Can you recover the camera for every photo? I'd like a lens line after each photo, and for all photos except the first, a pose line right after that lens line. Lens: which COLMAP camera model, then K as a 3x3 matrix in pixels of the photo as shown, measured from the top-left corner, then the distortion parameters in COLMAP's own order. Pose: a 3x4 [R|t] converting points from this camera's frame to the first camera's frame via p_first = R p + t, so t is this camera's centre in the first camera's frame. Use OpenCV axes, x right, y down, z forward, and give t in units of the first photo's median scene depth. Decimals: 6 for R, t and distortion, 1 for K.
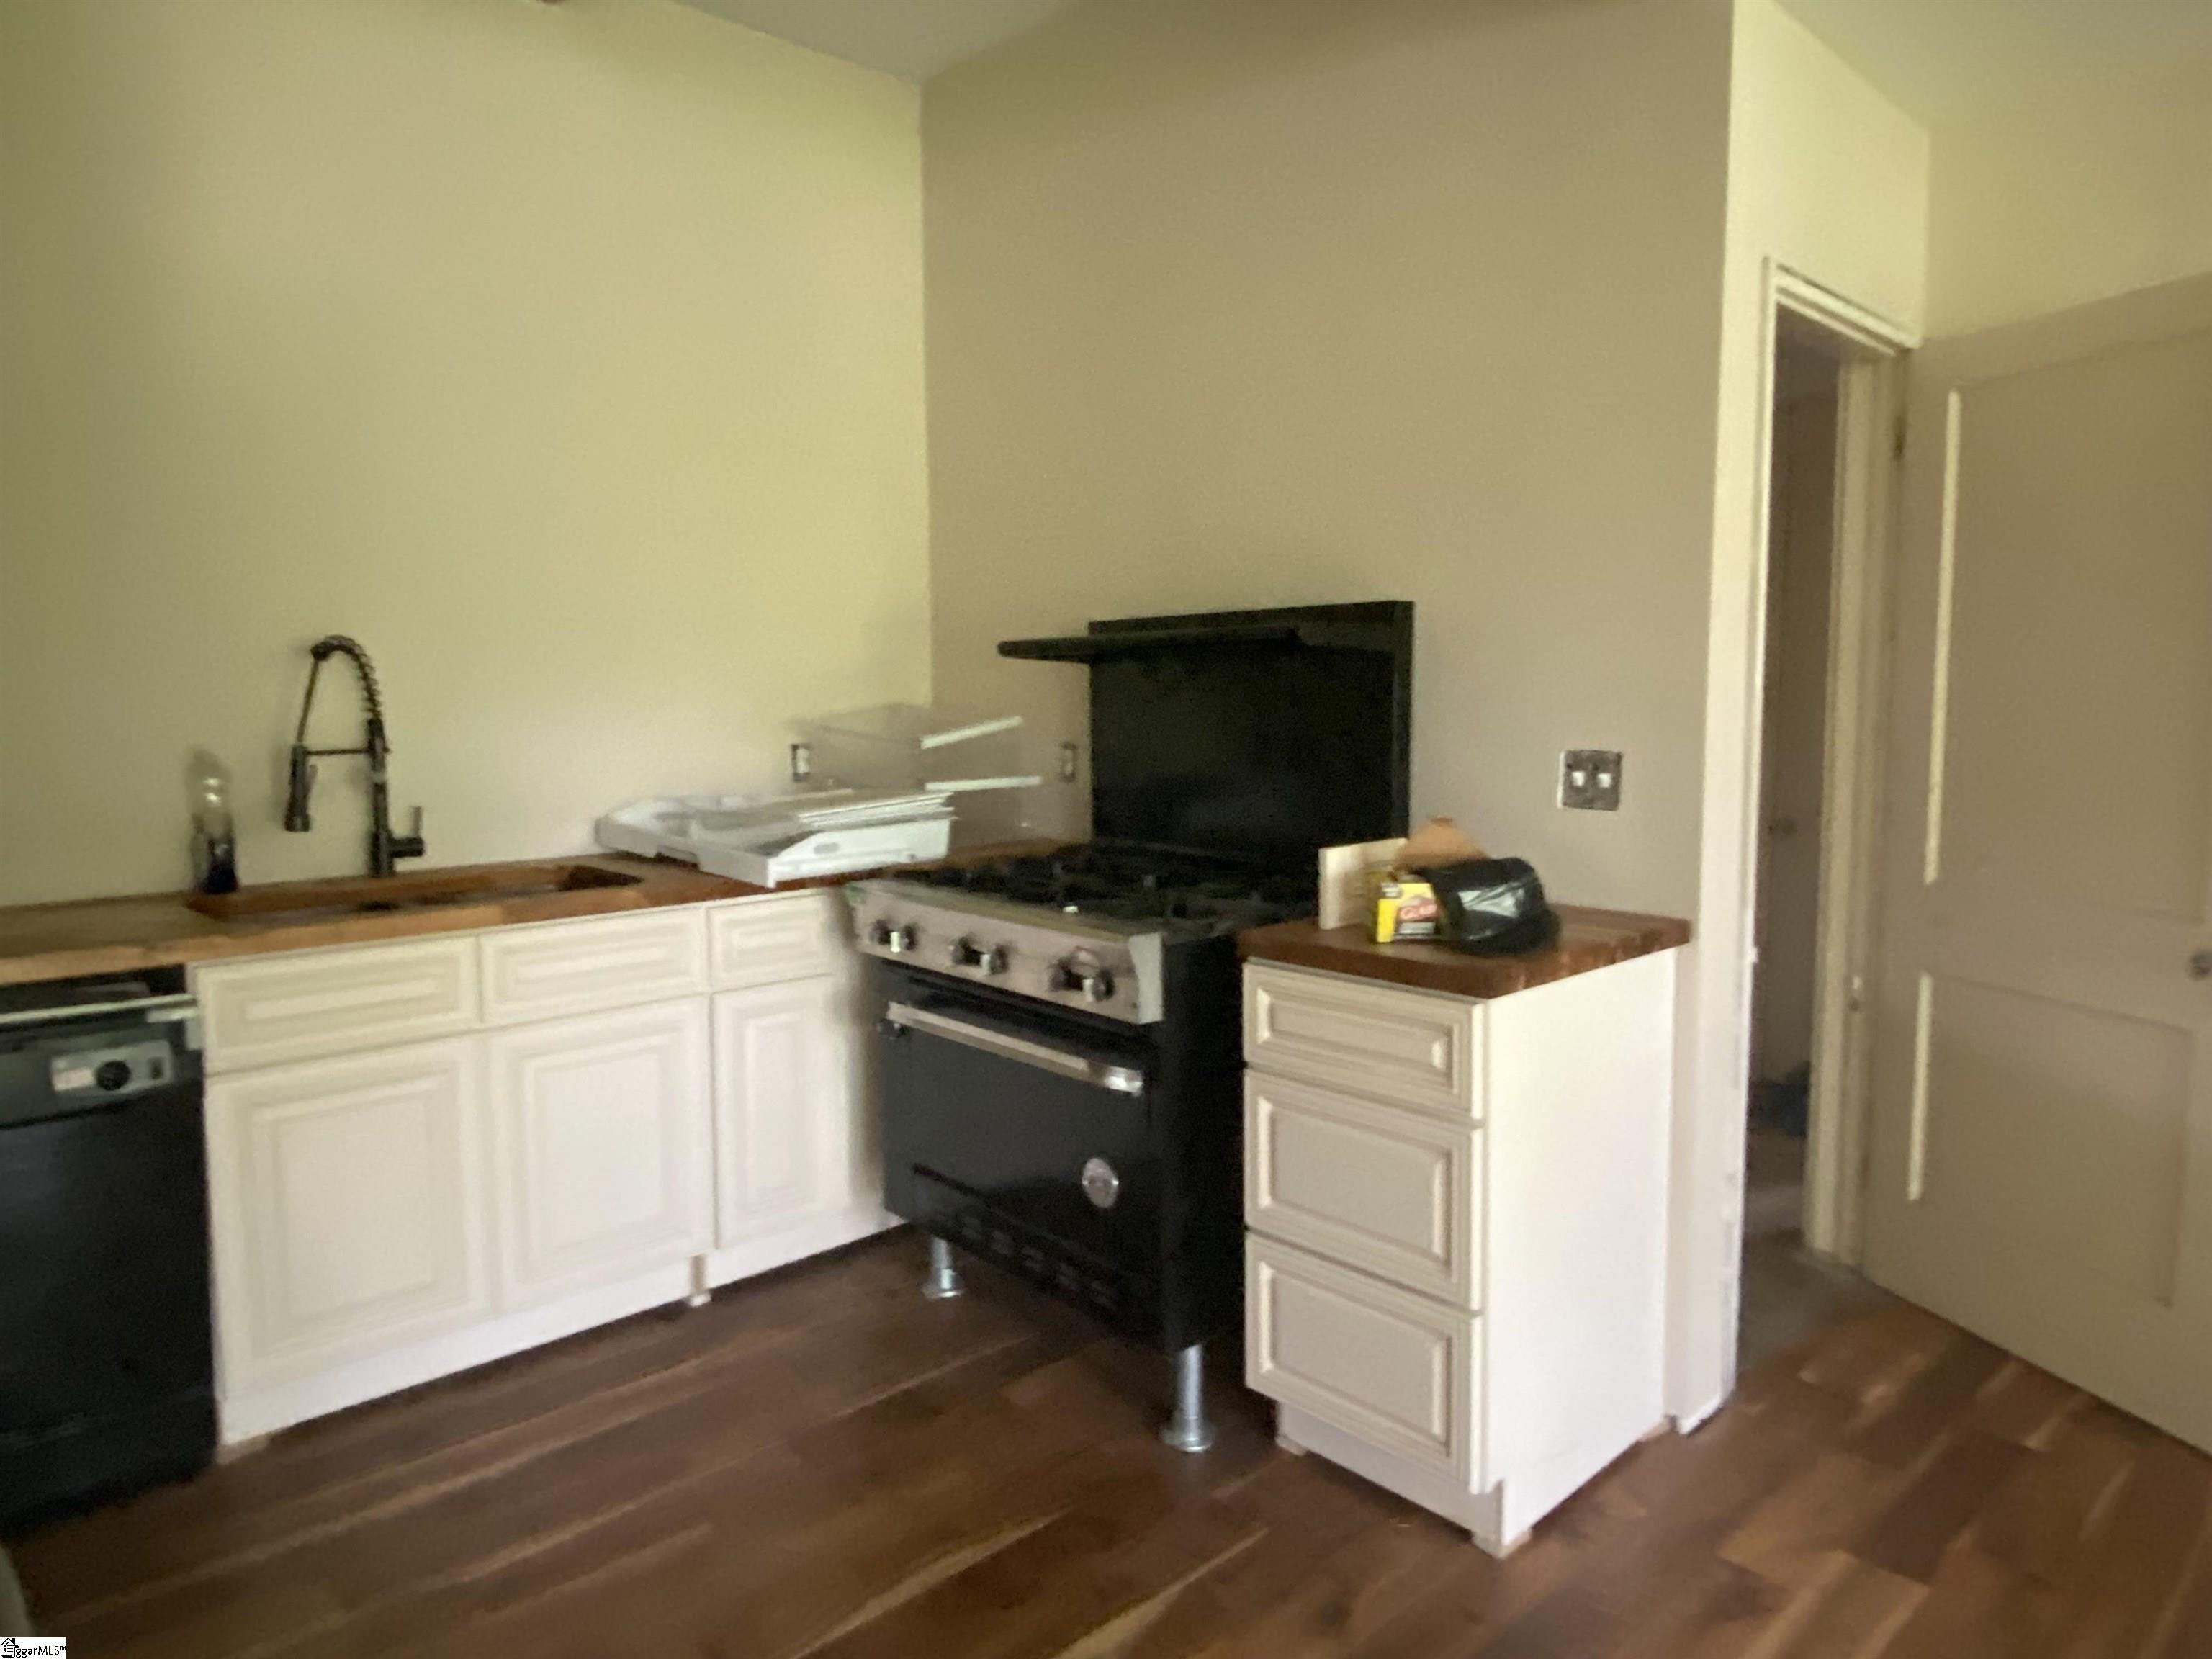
lens RADIAL K [[1401.0, 0, 1093.7], [0, 1401.0, 820.6], [0, 0, 1]] dist [0.080603, -0.088046]
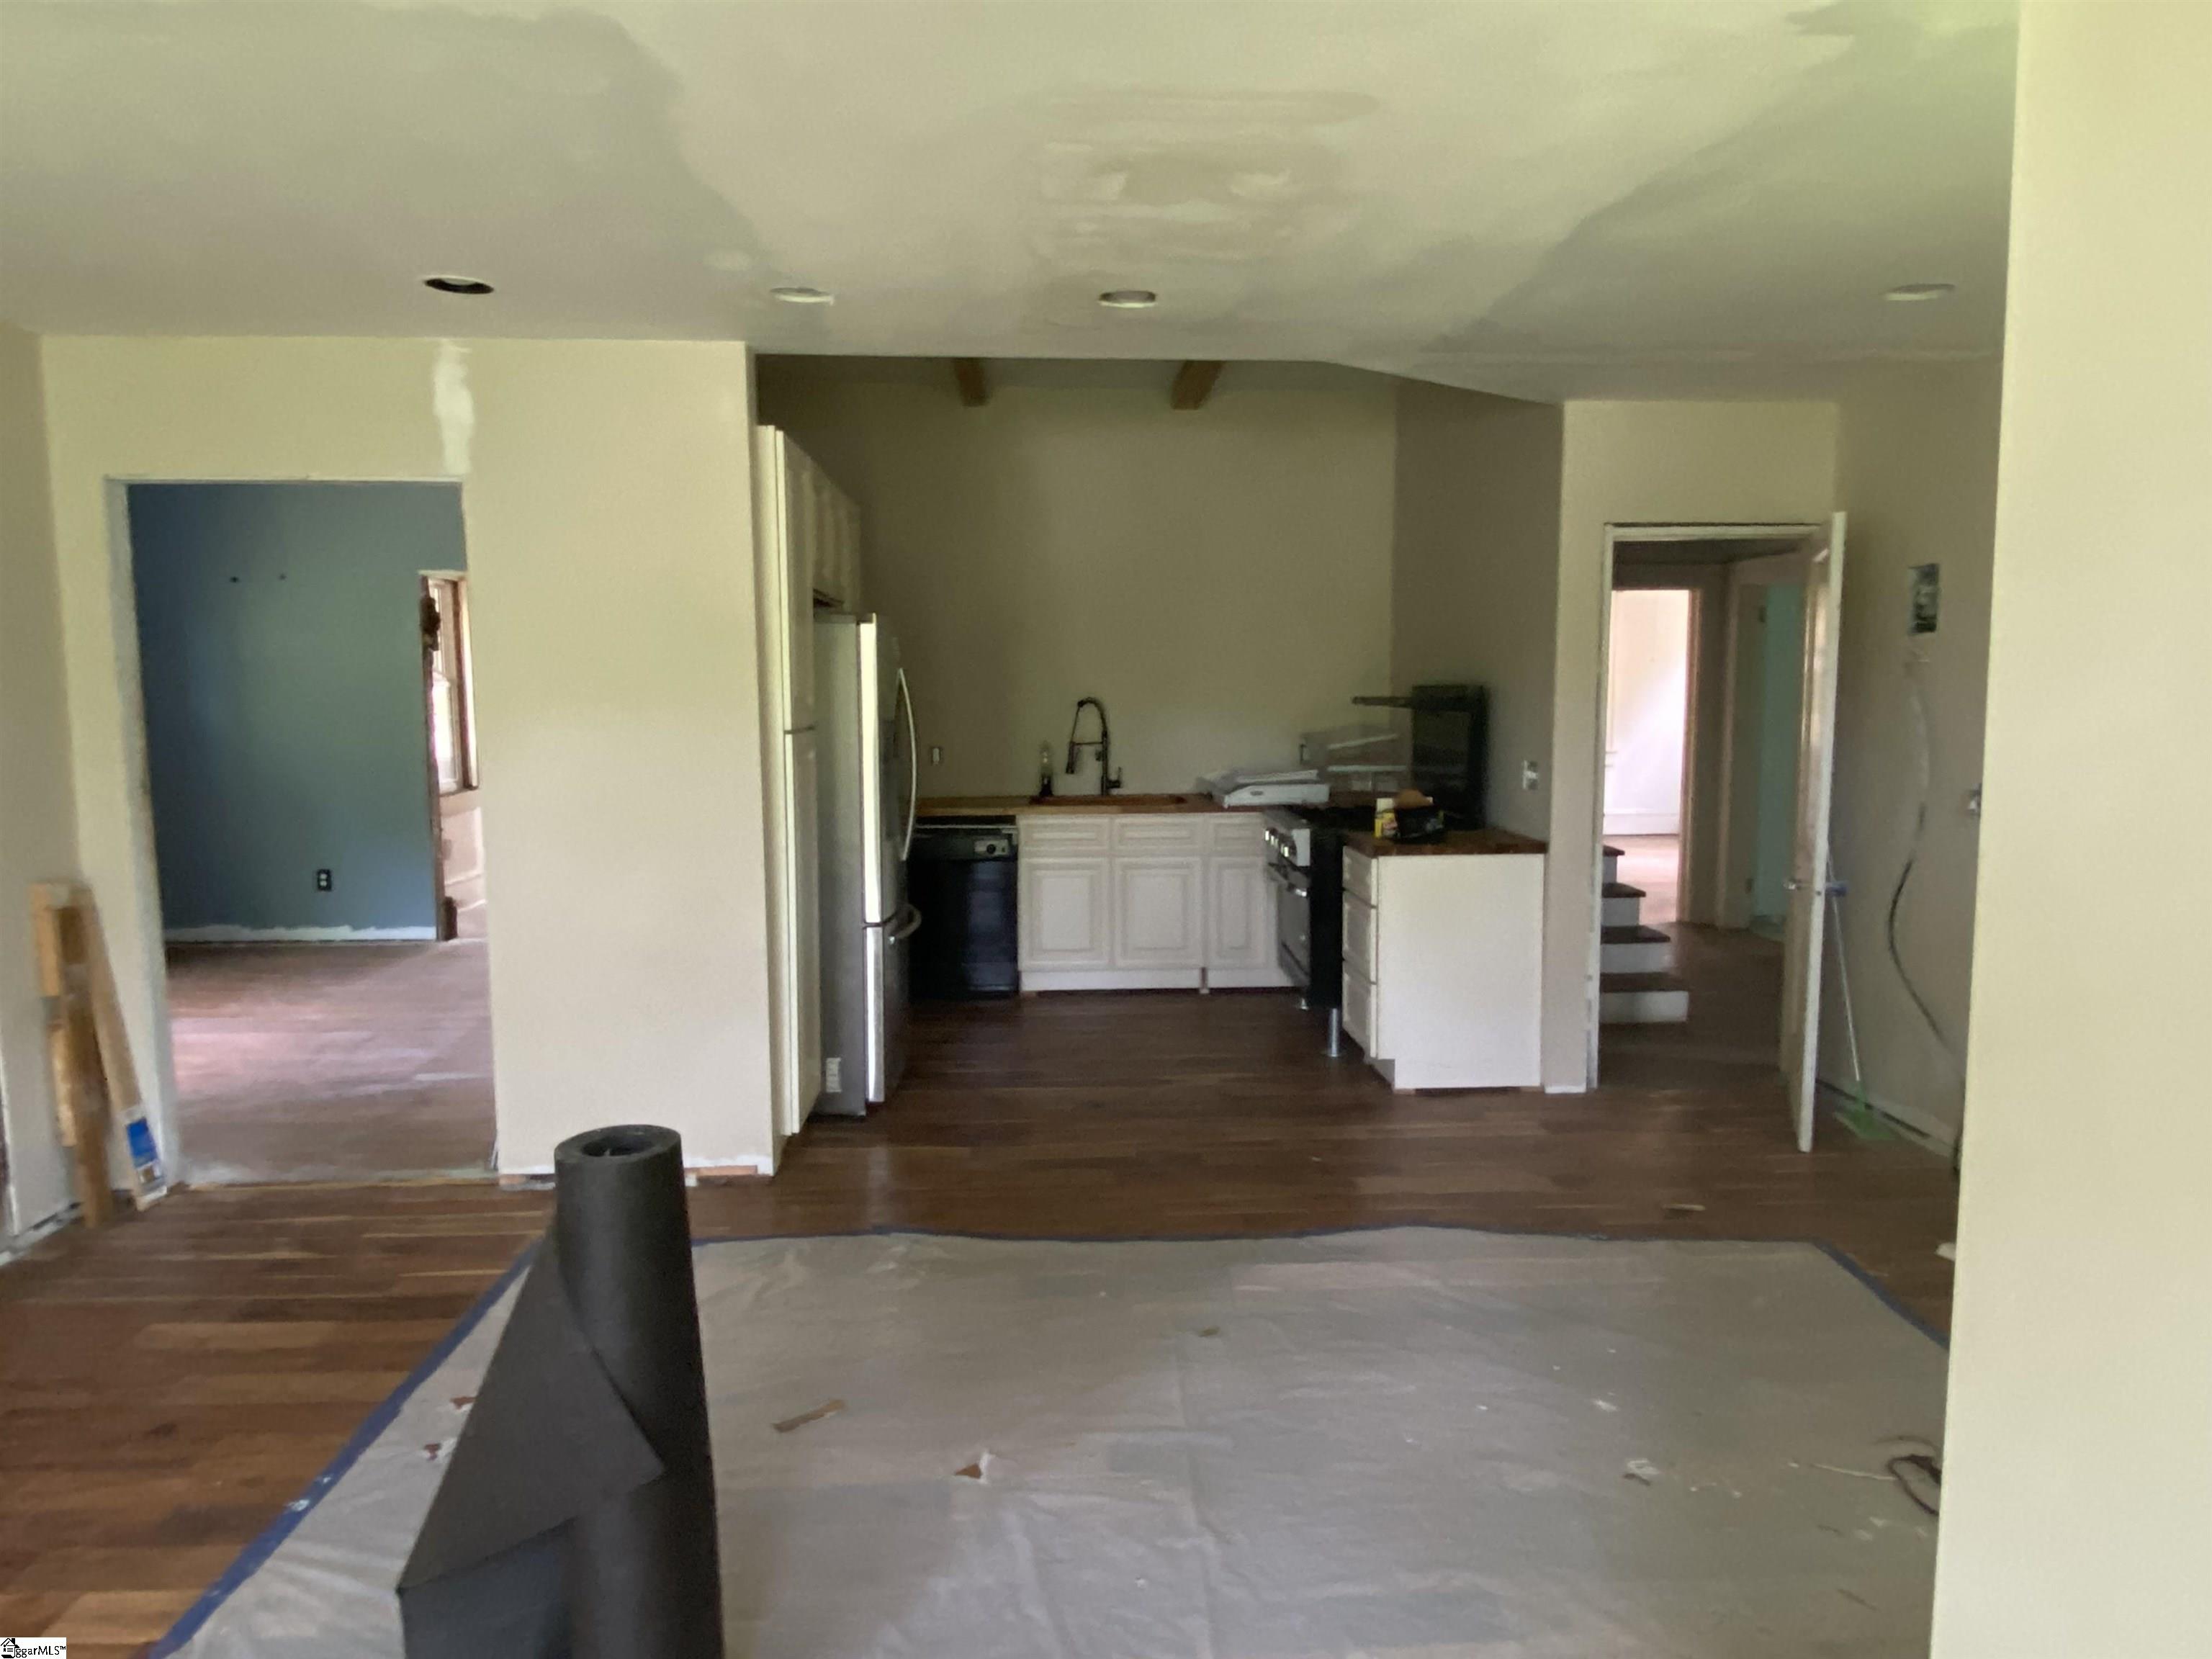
lens RADIAL K [[1401.0, 0, 1093.7], [0, 1401.0, 820.6], [0, 0, 1]] dist [0.080603, -0.088046]
pose [[0.769371, 0.066078, -0.635375, 1.062952], [-0.061135, 0.997687, 0.029730, 0.013302], [0.635870, 0.015970, 0.771631, -0.900749]]
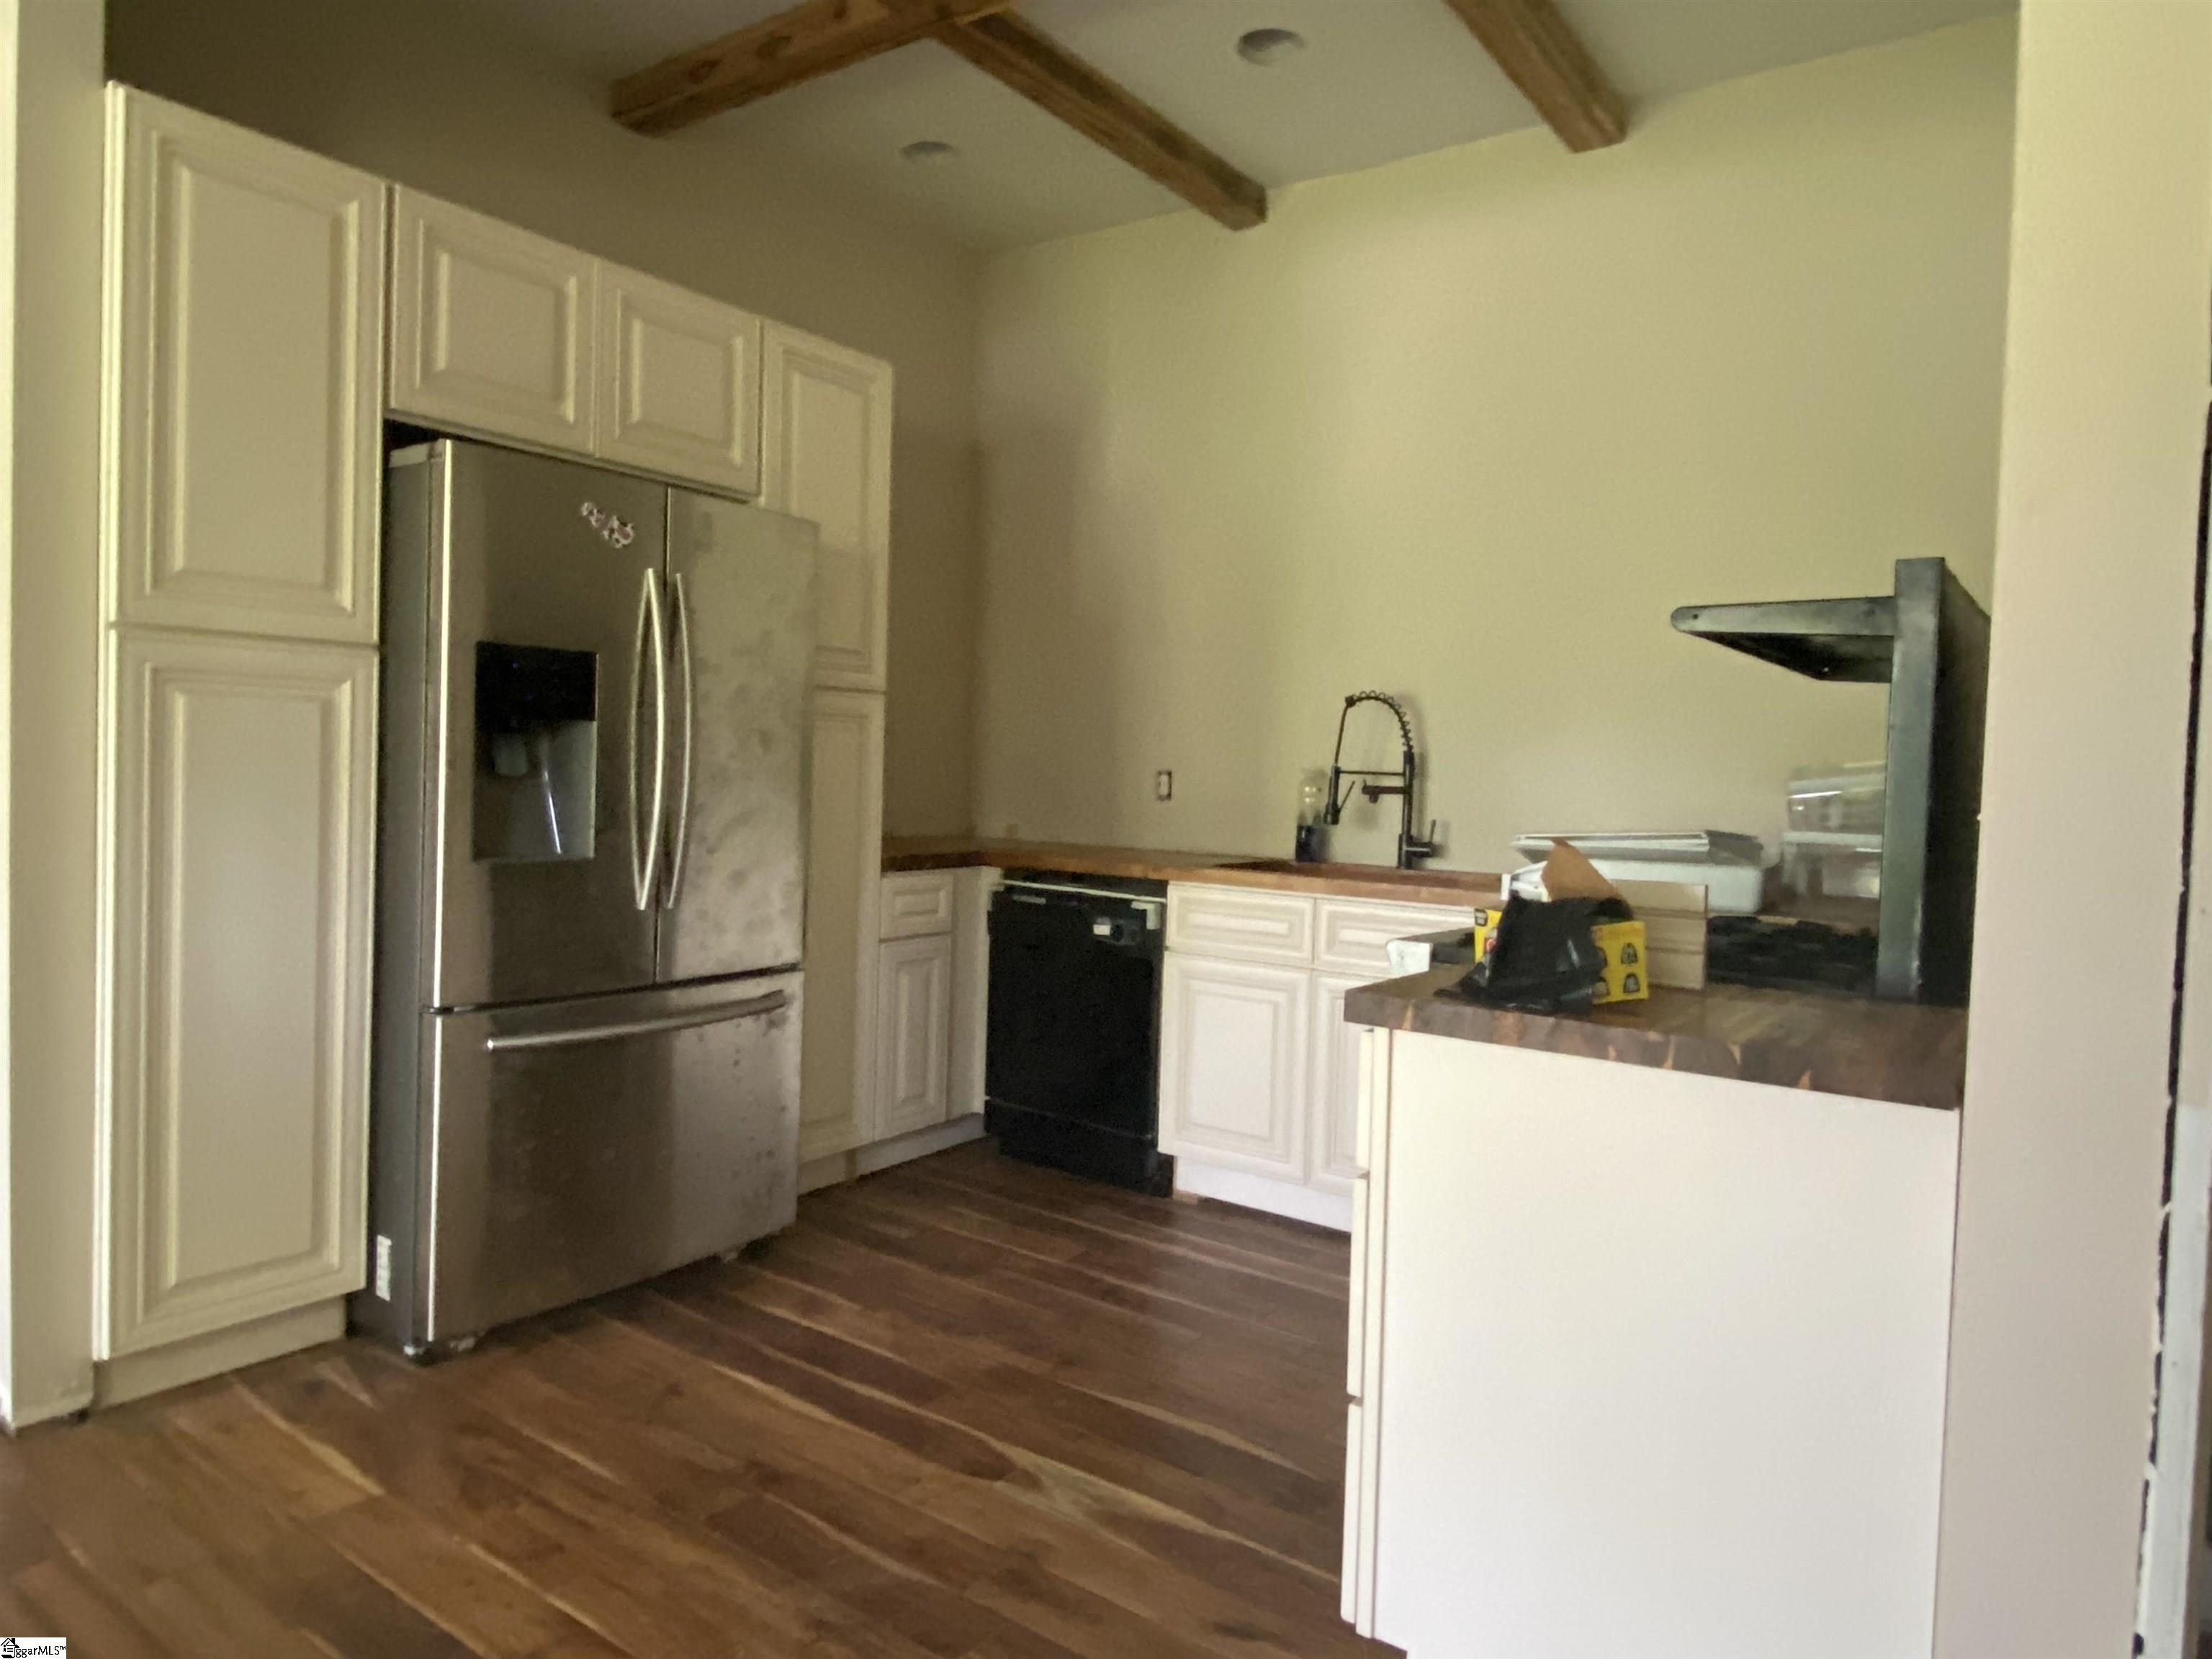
lens RADIAL K [[1401.0, 0, 1093.7], [0, 1401.0, 820.6], [0, 0, 1]] dist [0.080603, -0.088046]
pose [[0.197026, 0.047638, -0.979240, 0.785321], [-0.130220, 0.991241, 0.022021, 0.003929], [0.971712, 0.123178, 0.201504, 0.471825]]
